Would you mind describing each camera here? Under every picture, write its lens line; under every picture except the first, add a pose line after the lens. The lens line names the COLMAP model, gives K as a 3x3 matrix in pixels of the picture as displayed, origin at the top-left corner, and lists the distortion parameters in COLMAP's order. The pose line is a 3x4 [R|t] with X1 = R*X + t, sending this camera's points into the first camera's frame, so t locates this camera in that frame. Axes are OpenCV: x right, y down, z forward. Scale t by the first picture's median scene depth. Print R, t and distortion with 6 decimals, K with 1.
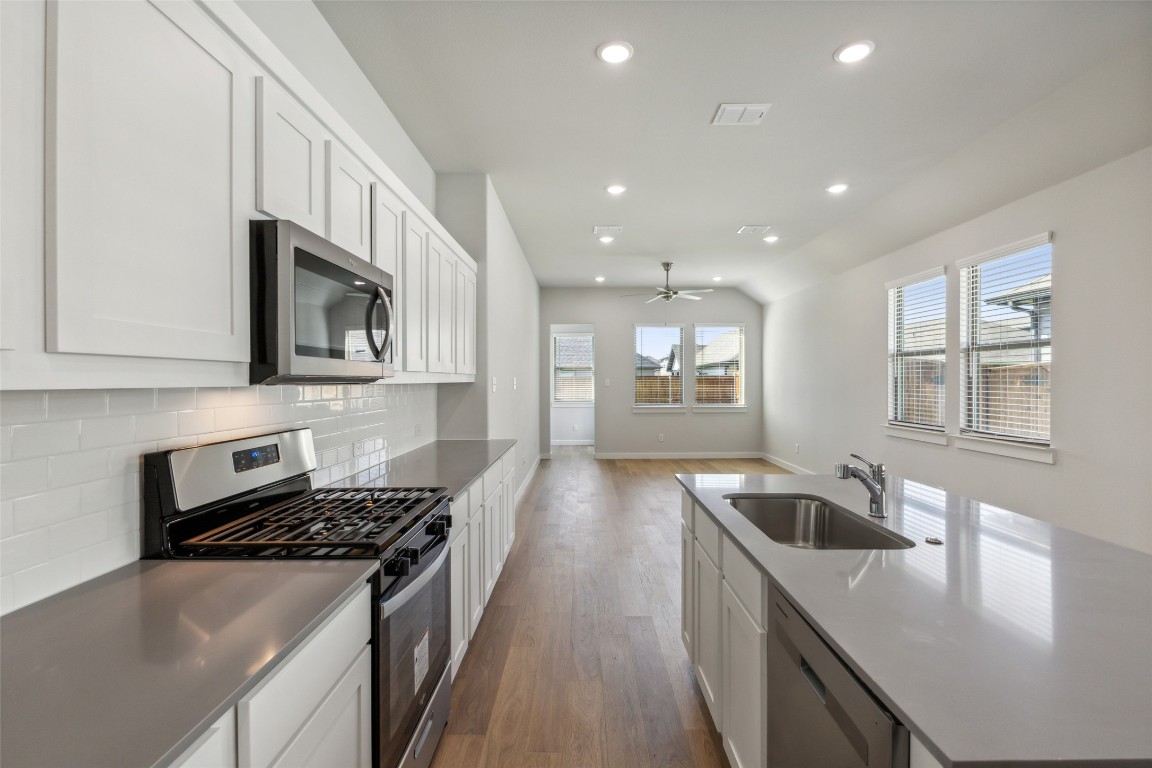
lens RADIAL K [[538.2, 0, 581.4], [0, 538.2, 383.0], [0, 0, 1]] dist [-0.014162, -0.000036]
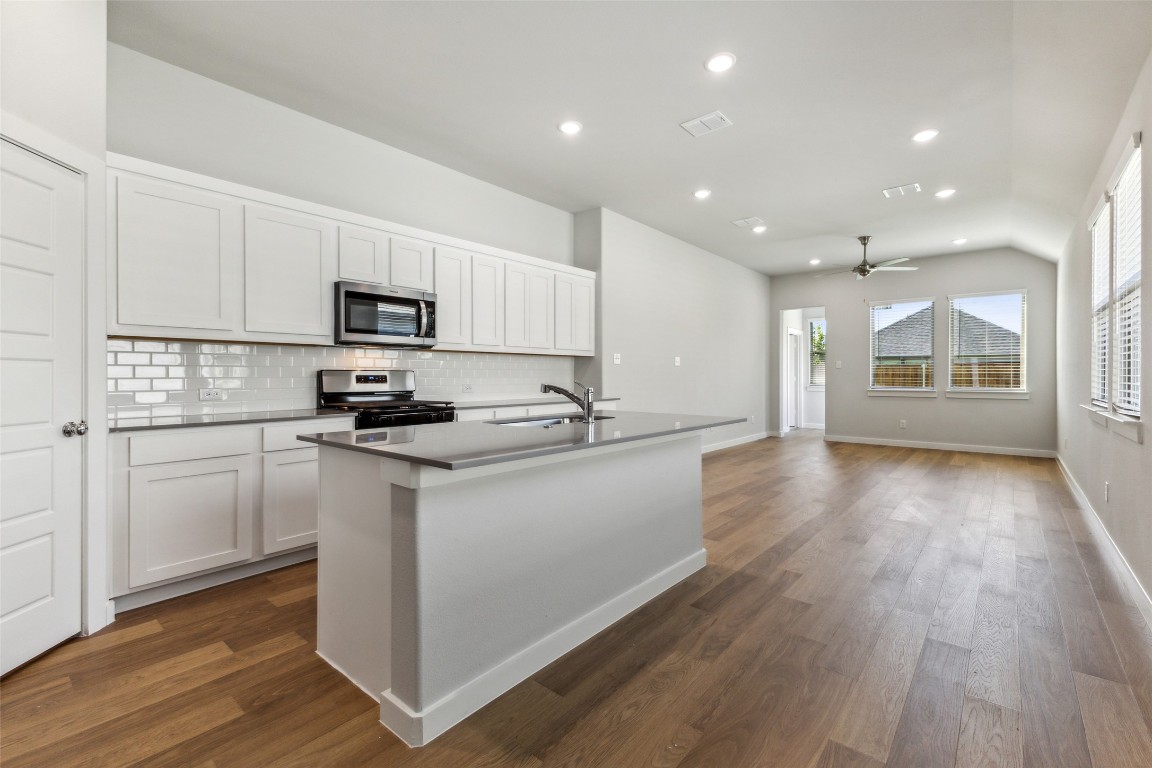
lens RADIAL K [[503.8, 0, 577.9], [0, 503.8, 378.3], [0, 0, 1]] dist [0.000291, 0.000105]
pose [[0.760889, 0.003978, -0.648870, 0.355362], [-0.003134, 0.999992, 0.002456, 0.030010], [0.648875, 0.000164, 0.760895, -0.020313]]
